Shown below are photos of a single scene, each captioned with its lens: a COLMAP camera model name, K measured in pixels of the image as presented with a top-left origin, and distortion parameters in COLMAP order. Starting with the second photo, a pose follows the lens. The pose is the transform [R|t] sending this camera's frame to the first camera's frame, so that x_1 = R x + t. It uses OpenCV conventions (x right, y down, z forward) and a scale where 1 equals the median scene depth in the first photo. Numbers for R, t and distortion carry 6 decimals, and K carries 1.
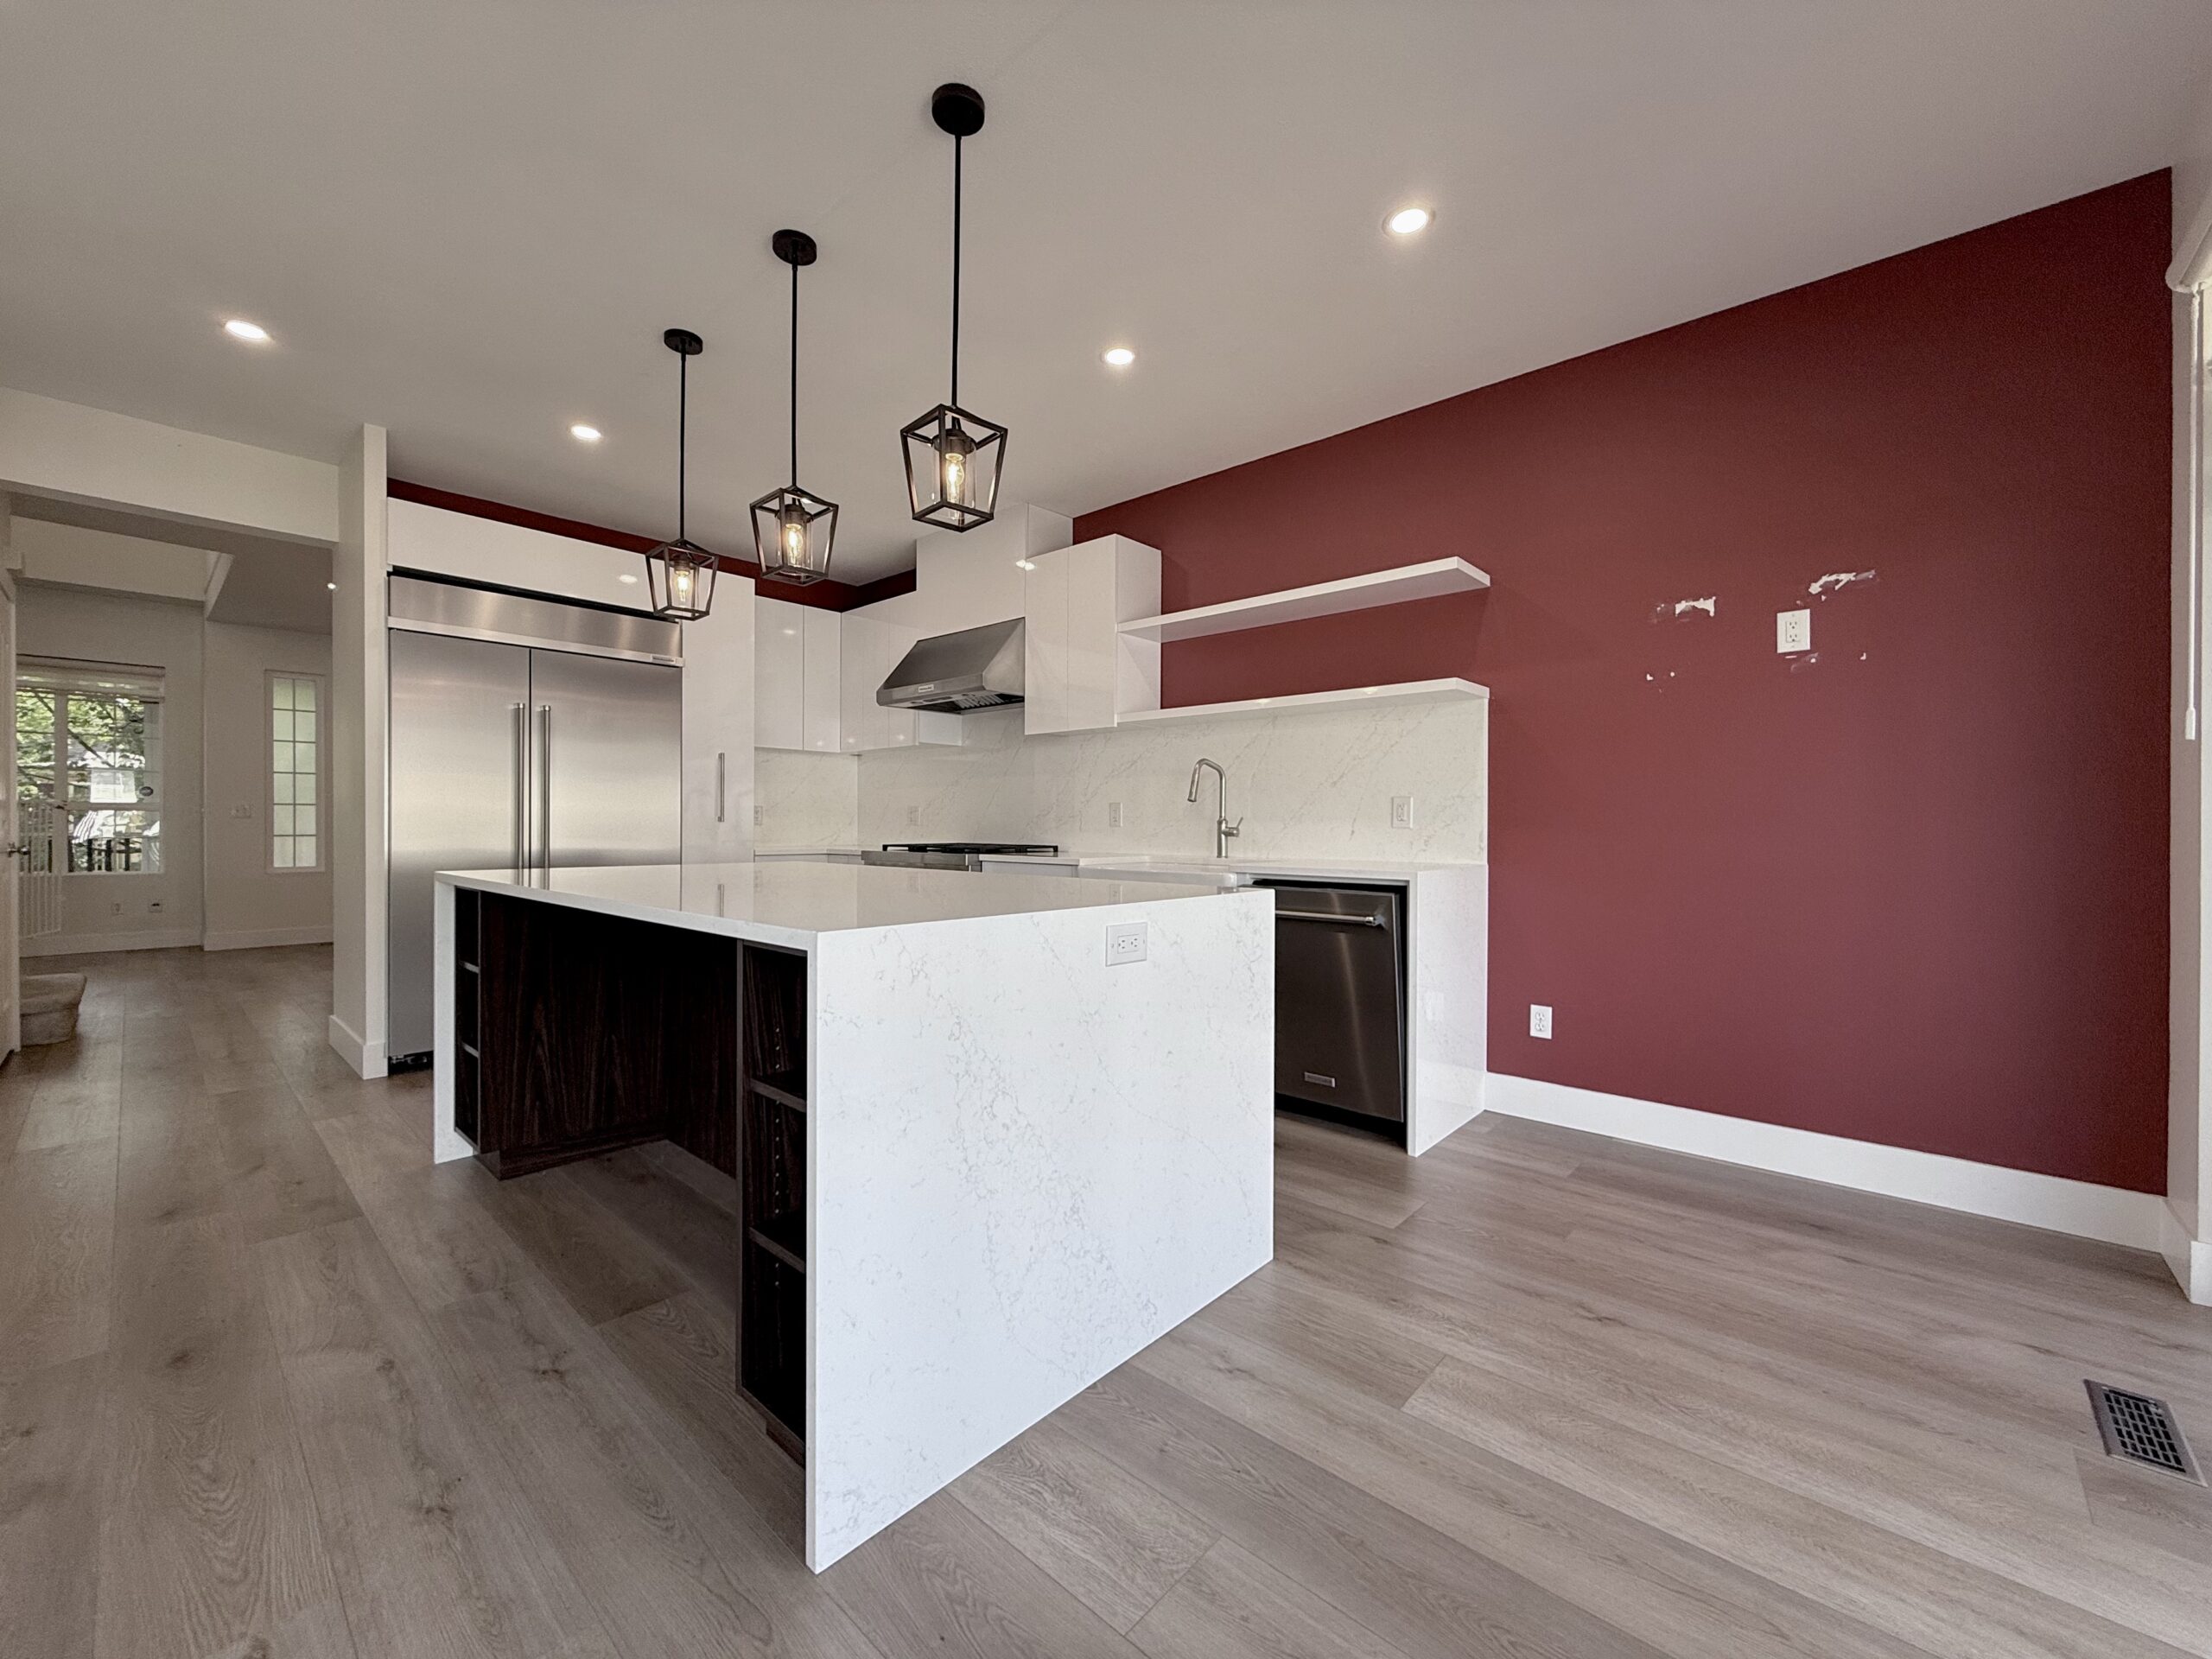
lens RADIAL K [[881.1, 0, 1099.5], [0, 881.1, 829.5], [0, 0, 1]] dist [-0.001697, 0.000336]
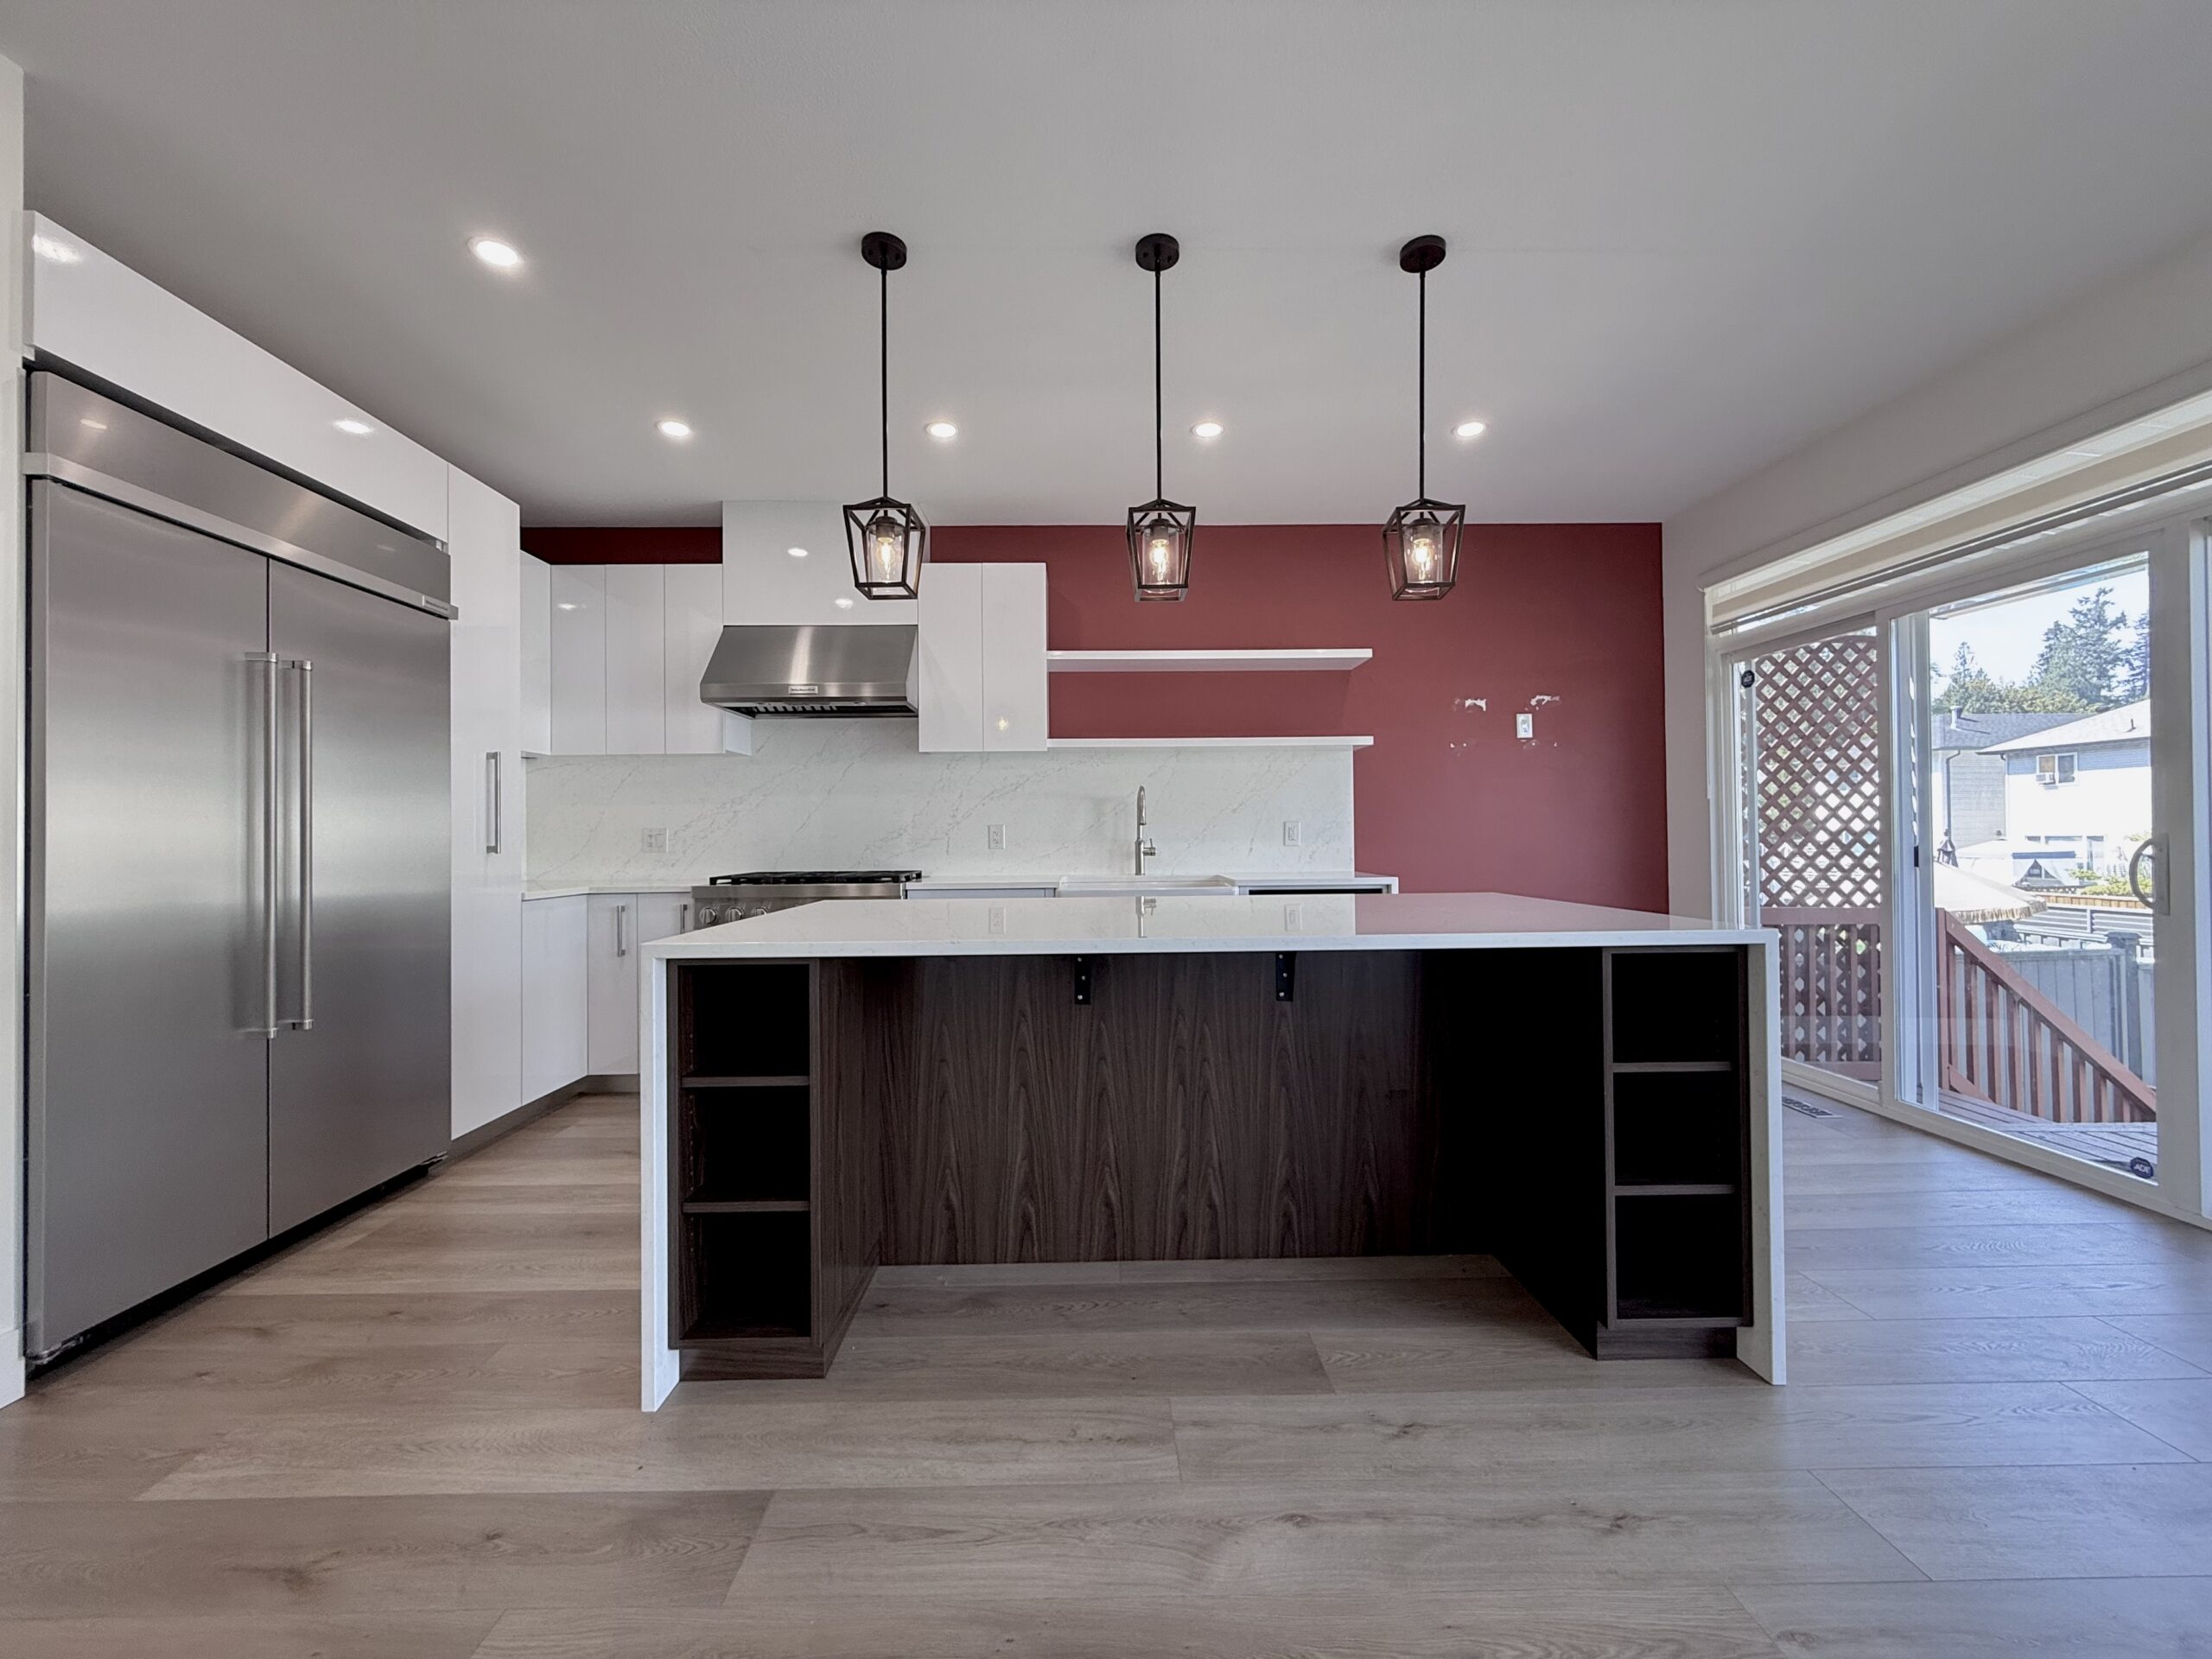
lens RADIAL K [[881.1, 0, 1099.5], [0, 881.1, 829.5], [0, 0, 1]] dist [-0.001697, 0.000336]
pose [[0.729574, -0.003317, 0.683894, -0.754698], [0.016173, 0.999792, -0.012404, -0.014422], [-0.683711, 0.020111, 0.729476, 0.256945]]
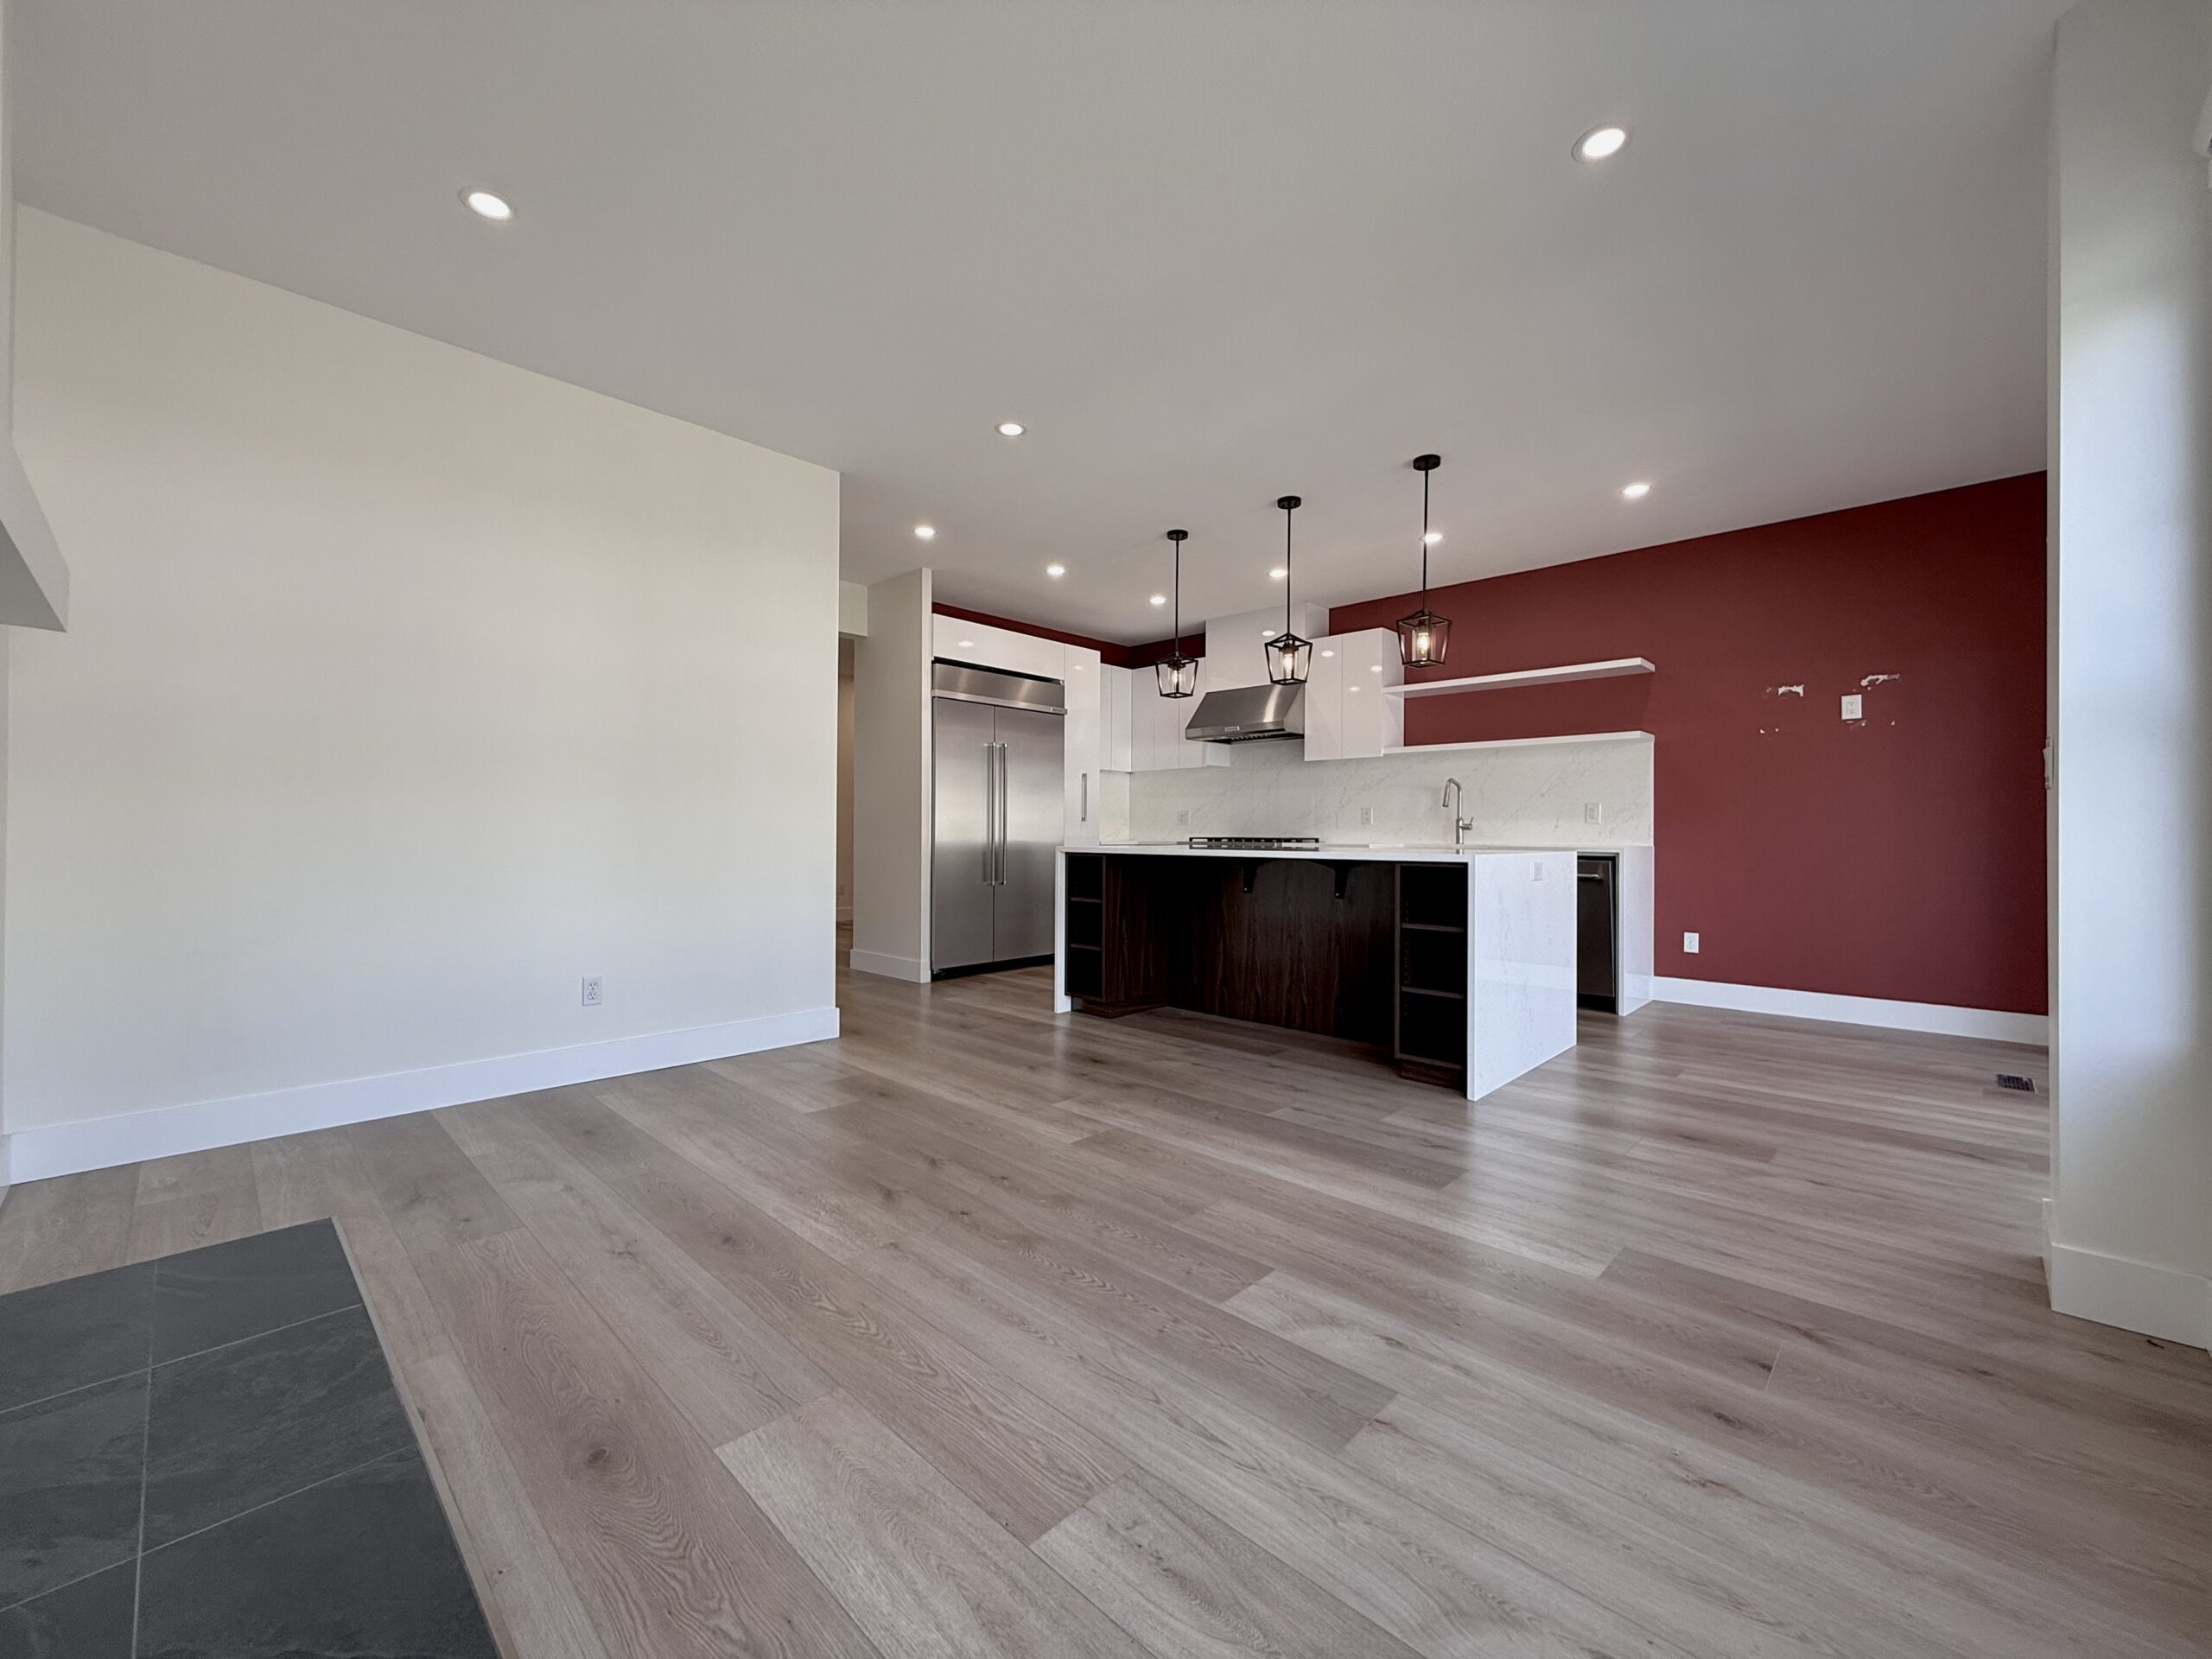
lens RADIAL K [[881.1, 0, 1099.5], [0, 881.1, 829.5], [0, 0, 1]] dist [-0.001697, 0.000336]
pose [[0.999517, 0.000194, -0.031091, -0.491489], [-0.000456, 0.999965, -0.008411, 0.022955], [0.031088, 0.008421, 0.999481, -0.597931]]
